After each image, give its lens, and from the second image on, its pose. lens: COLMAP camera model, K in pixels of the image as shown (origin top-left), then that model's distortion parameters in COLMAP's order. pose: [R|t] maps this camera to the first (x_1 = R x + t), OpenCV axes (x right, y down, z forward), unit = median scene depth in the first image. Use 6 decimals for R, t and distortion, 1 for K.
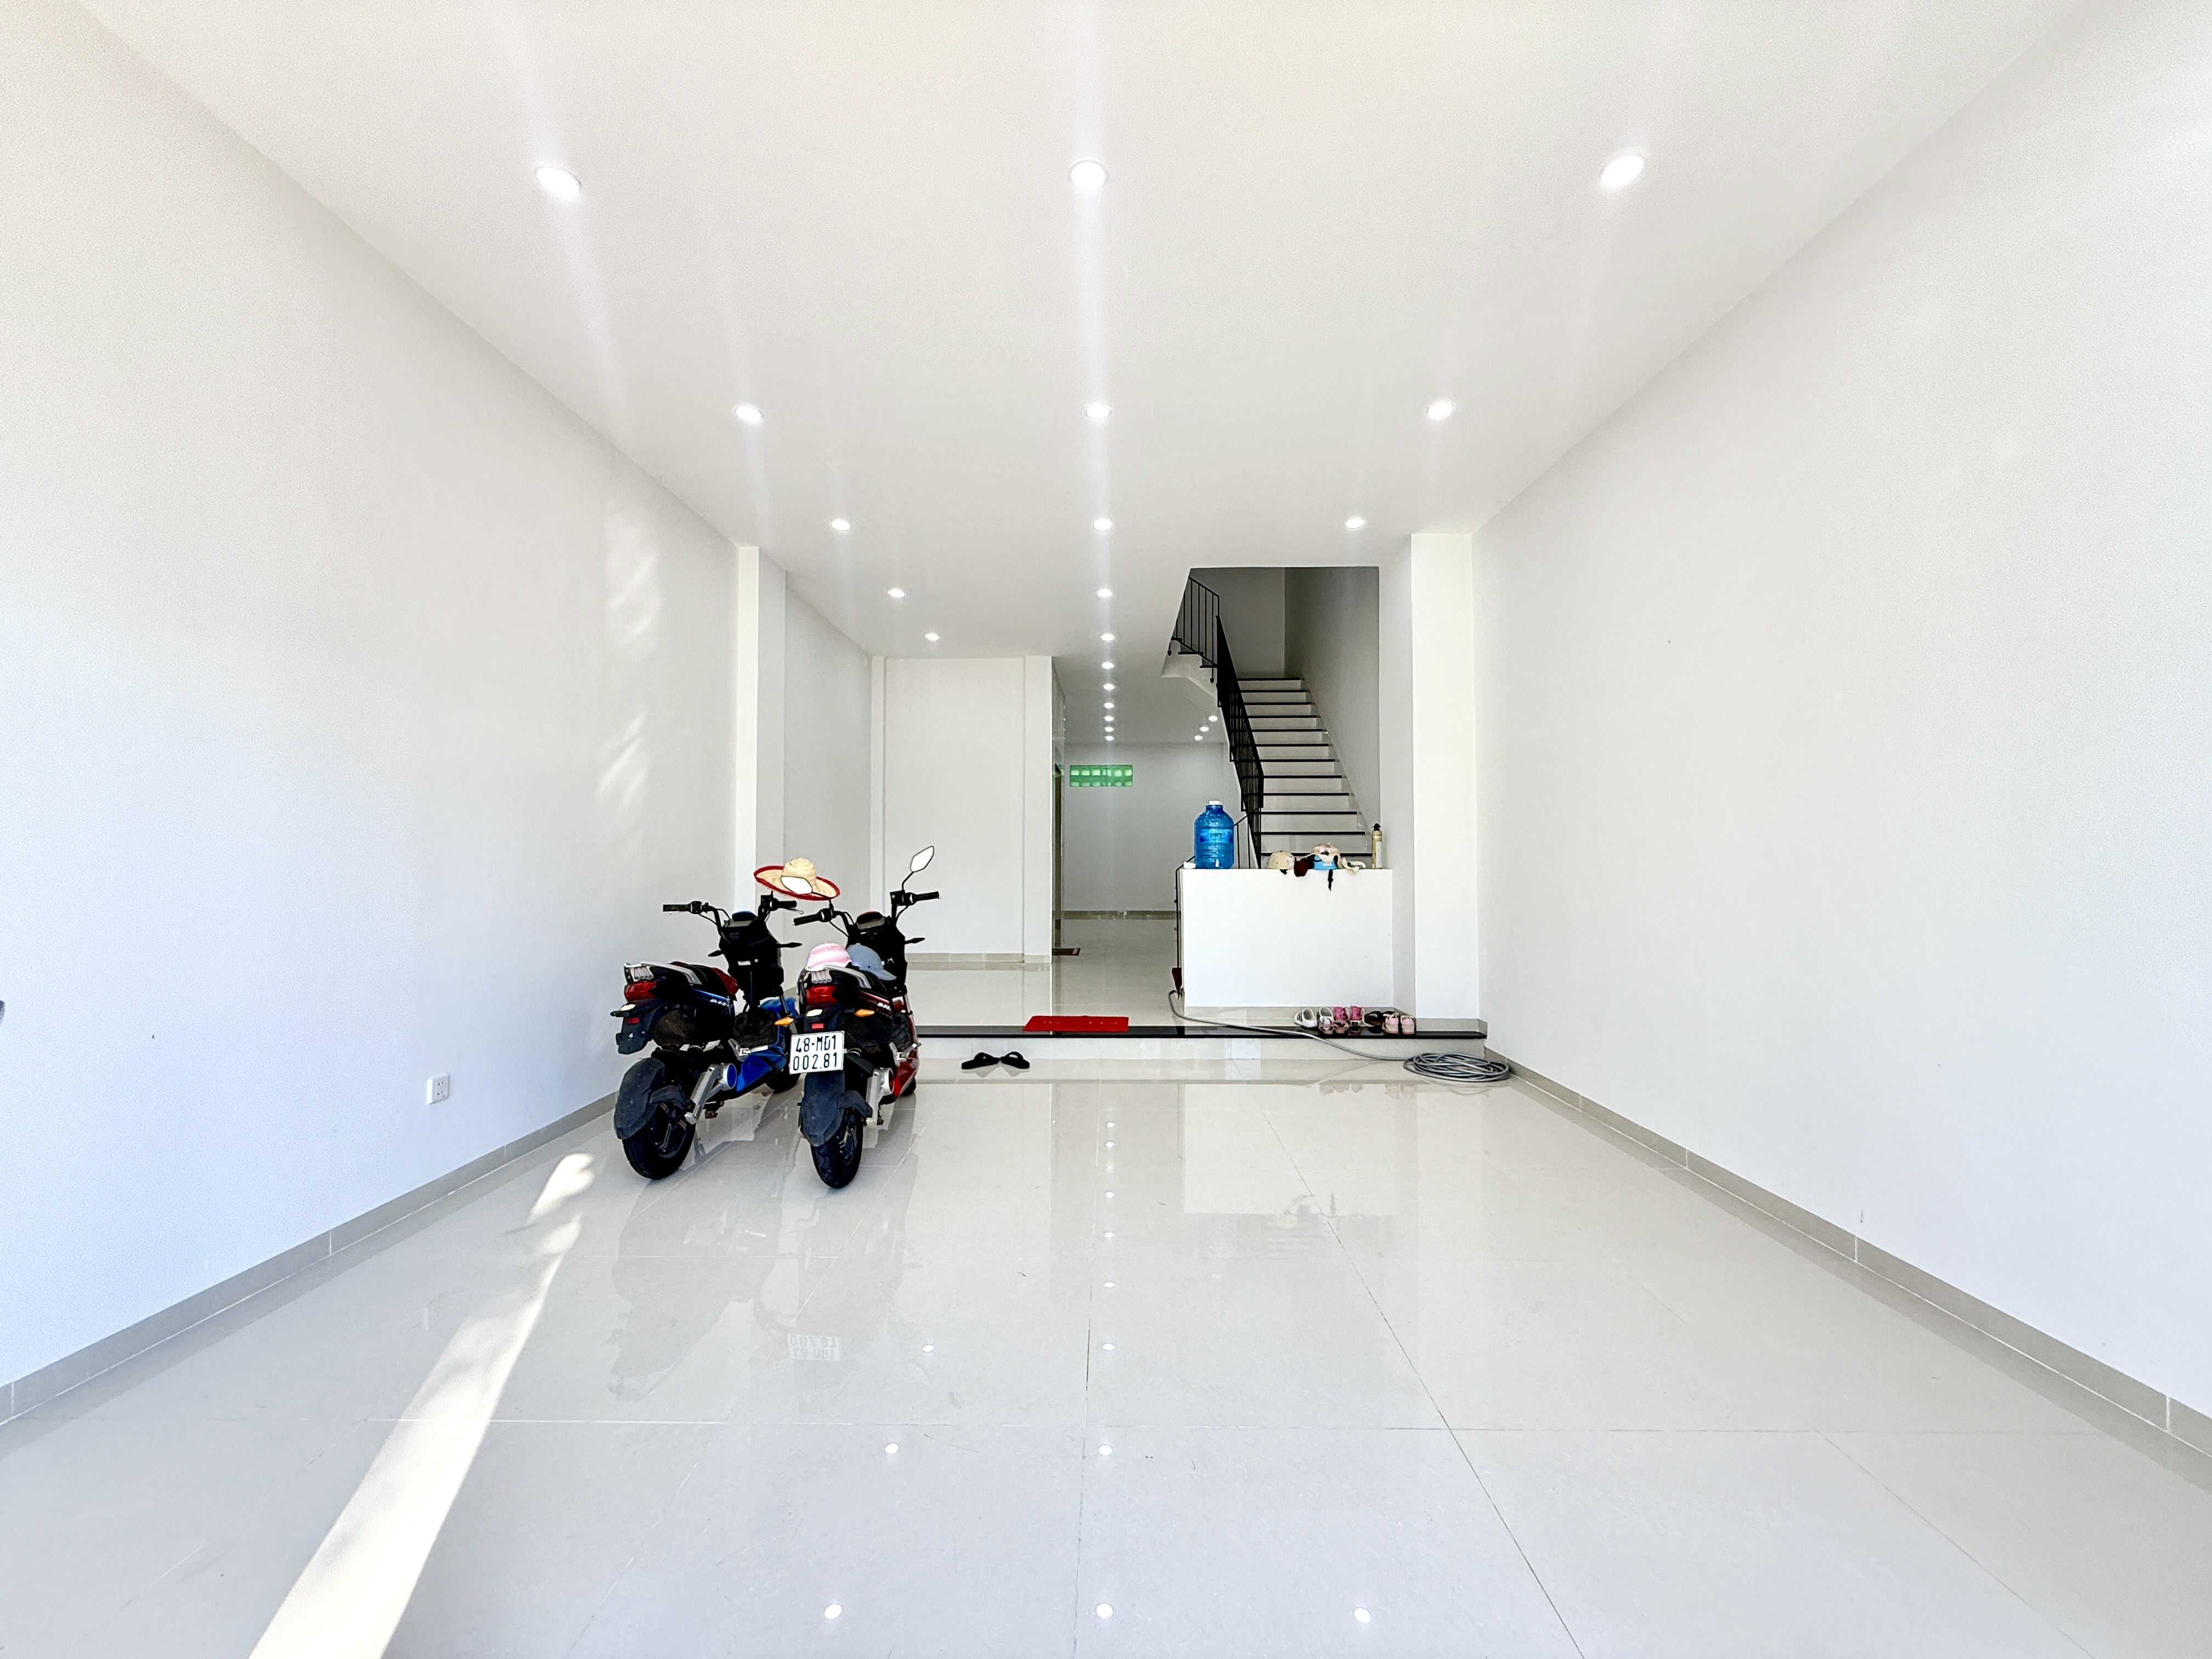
lens RADIAL K [[878.6, 0, 1101.1], [0, 878.6, 832.2], [0, 0, 1]] dist [-0.001084, 0.000003]
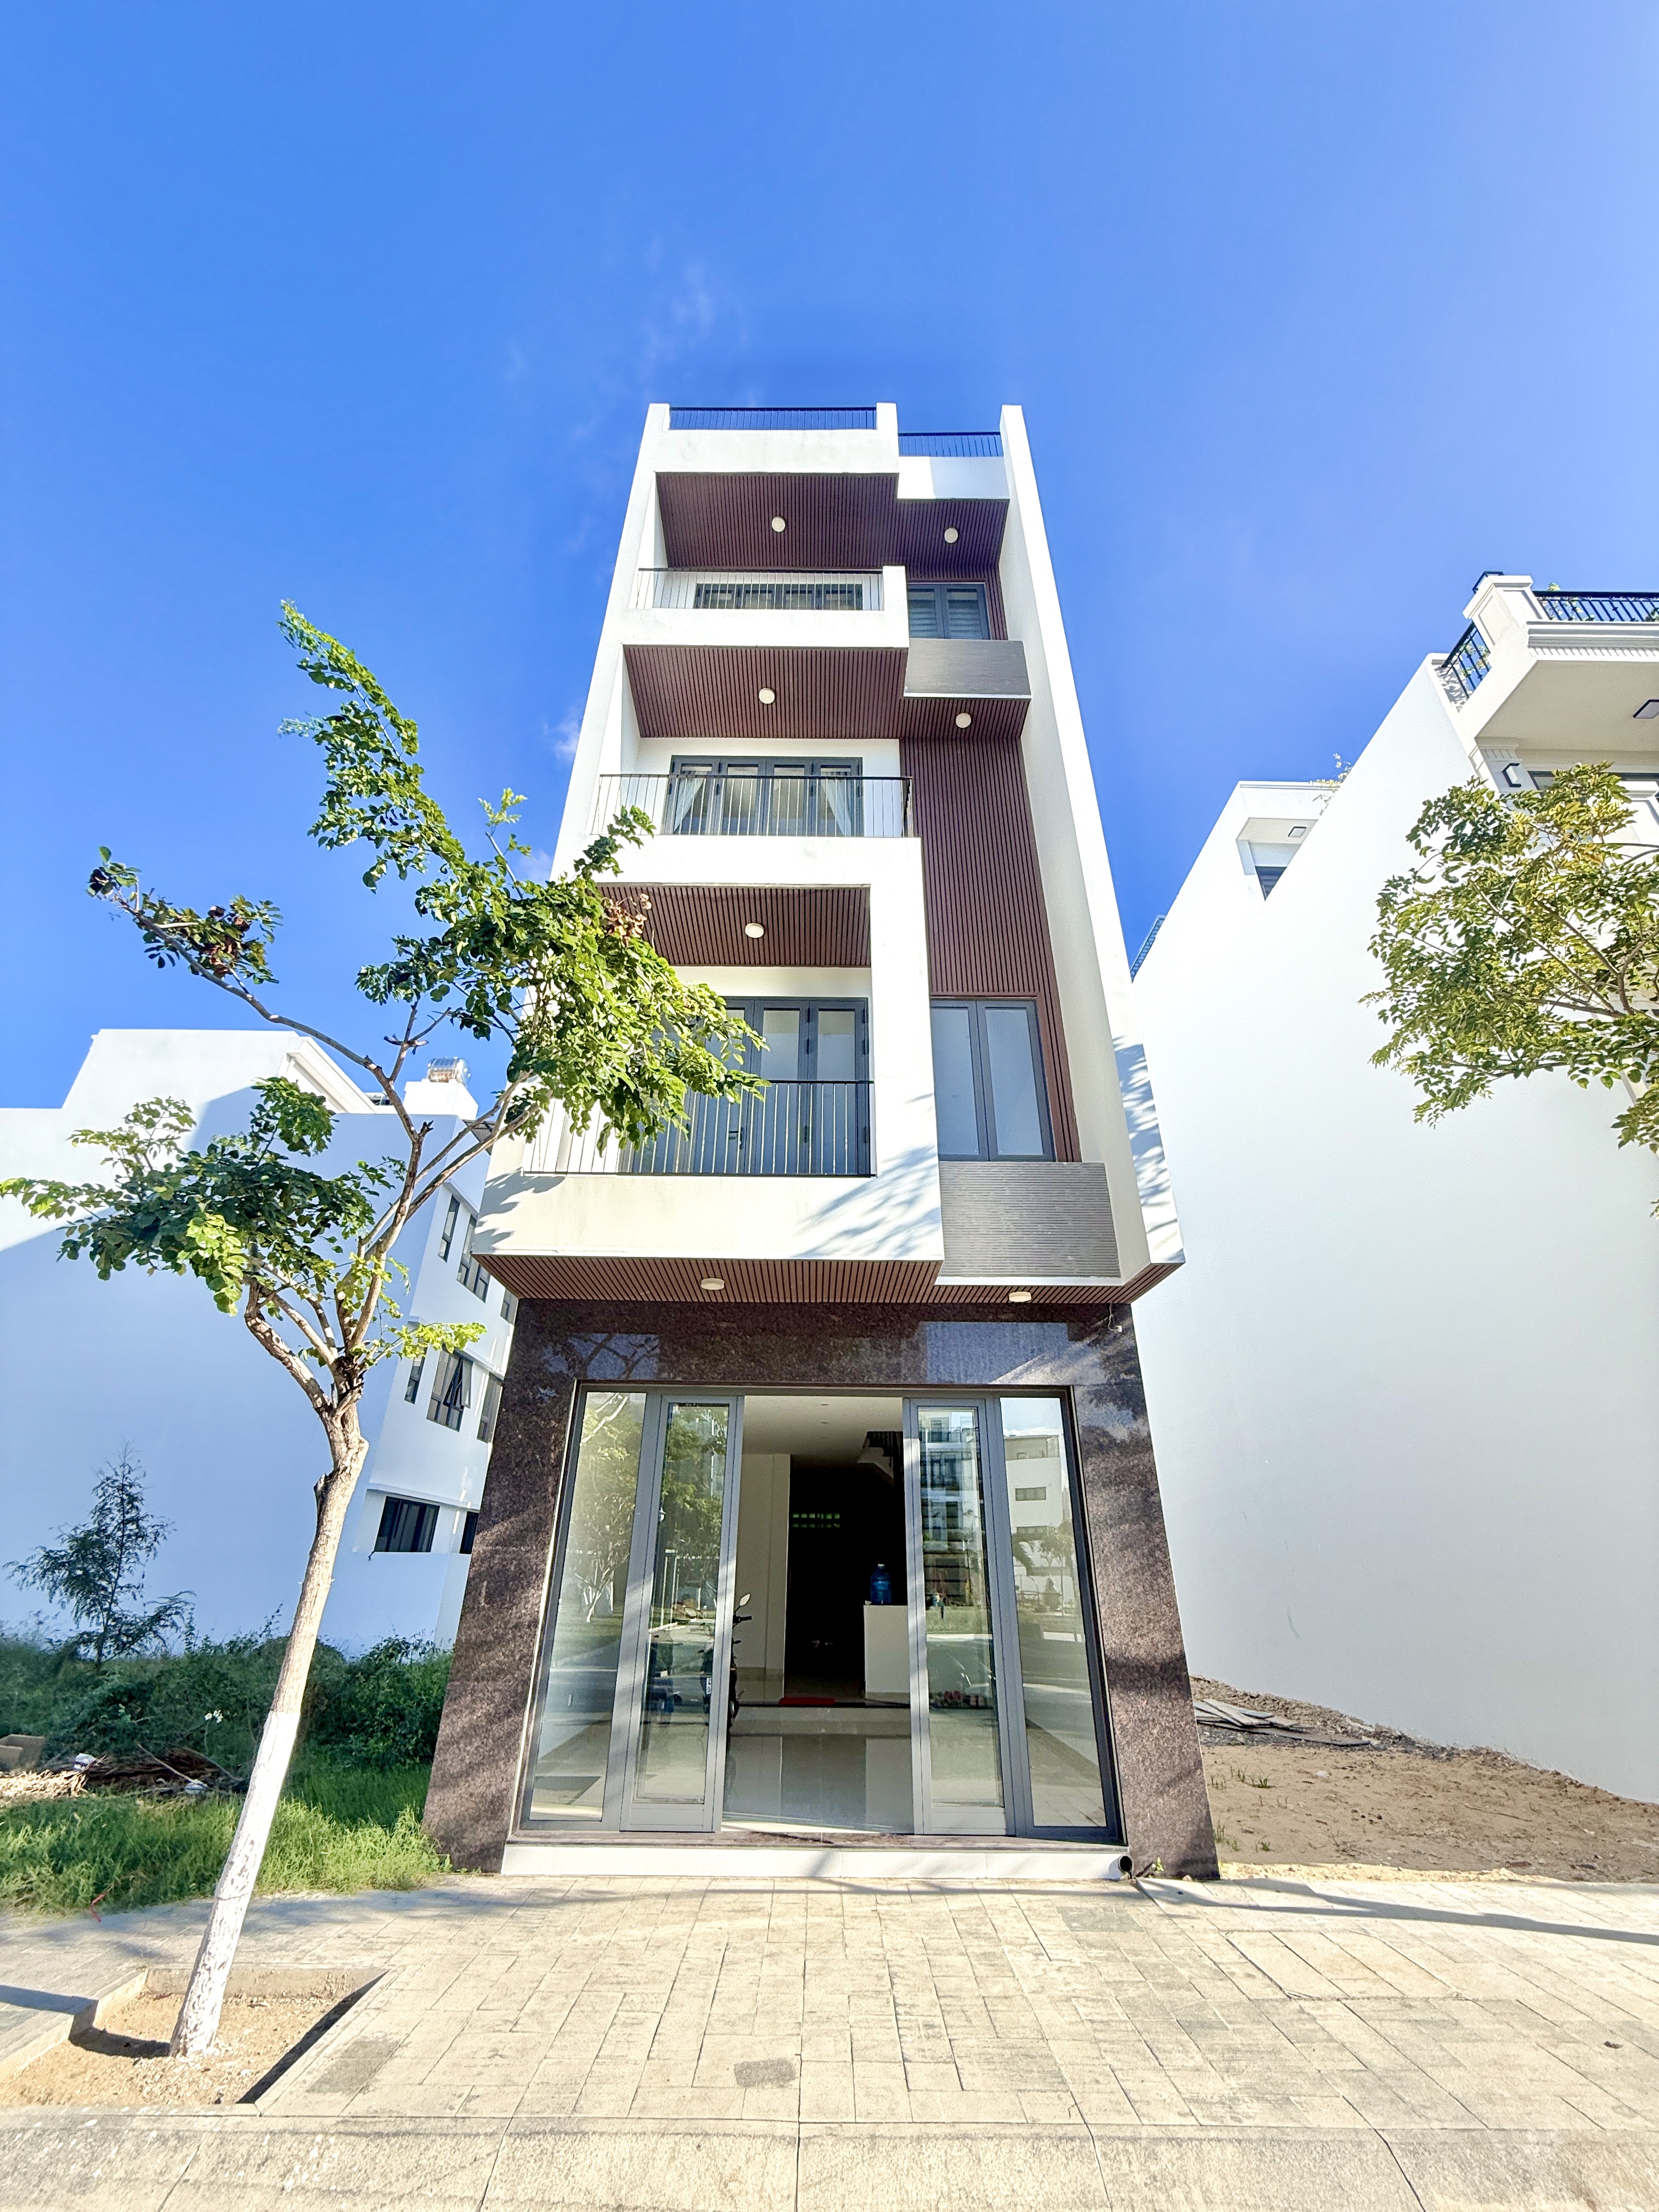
lens RADIAL K [[878.6, 0, 827.0], [0, 878.6, 1107.1], [0, 0, 1]] dist [-0.001084, 0.000003]
pose [[0.999701, 0.022361, 0.009887, -0.025725], [-0.015358, 0.888982, -0.457684, -0.045105], [-0.019023, 0.457395, 0.889060, -1.229797]]
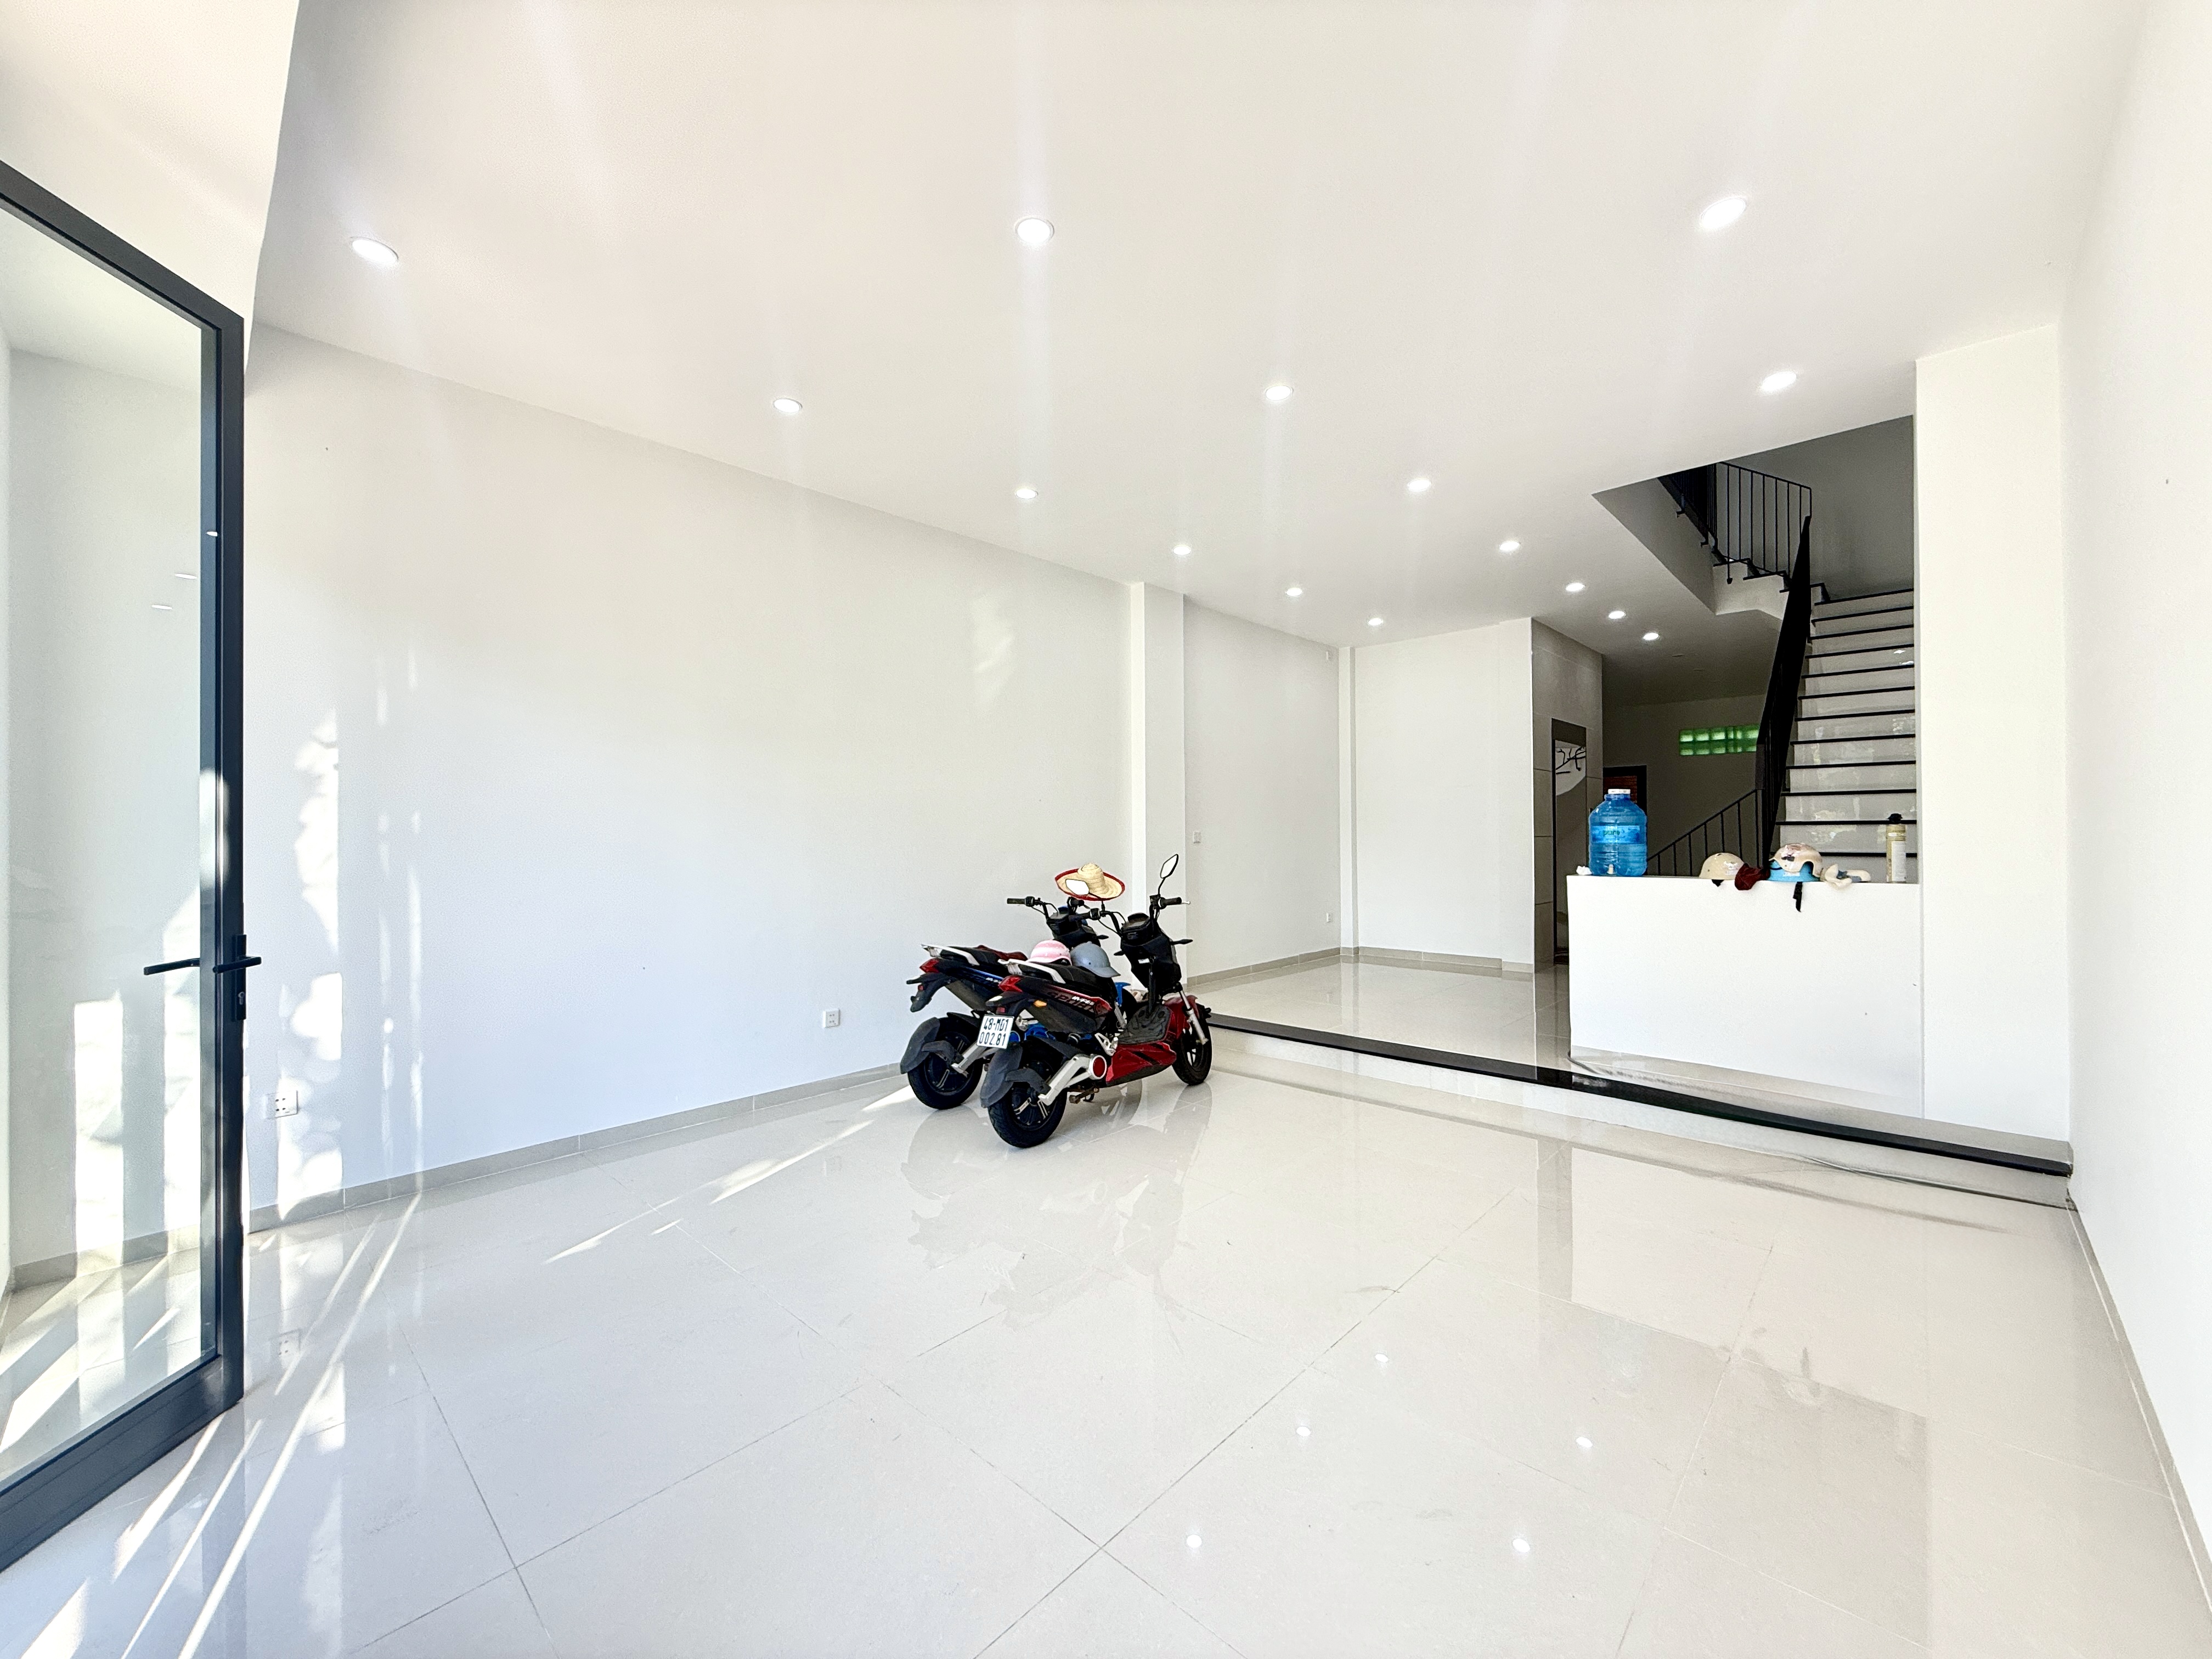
lens RADIAL K [[878.6, 0, 1101.1], [0, 878.6, 832.2], [0, 0, 1]] dist [-0.001084, 0.000003]
pose [[0.737395, -0.006574, -0.675430, 0.359052], [0.024027, 0.999575, 0.016503, -0.023784], [0.675034, -0.028398, 0.737240, 0.127693]]
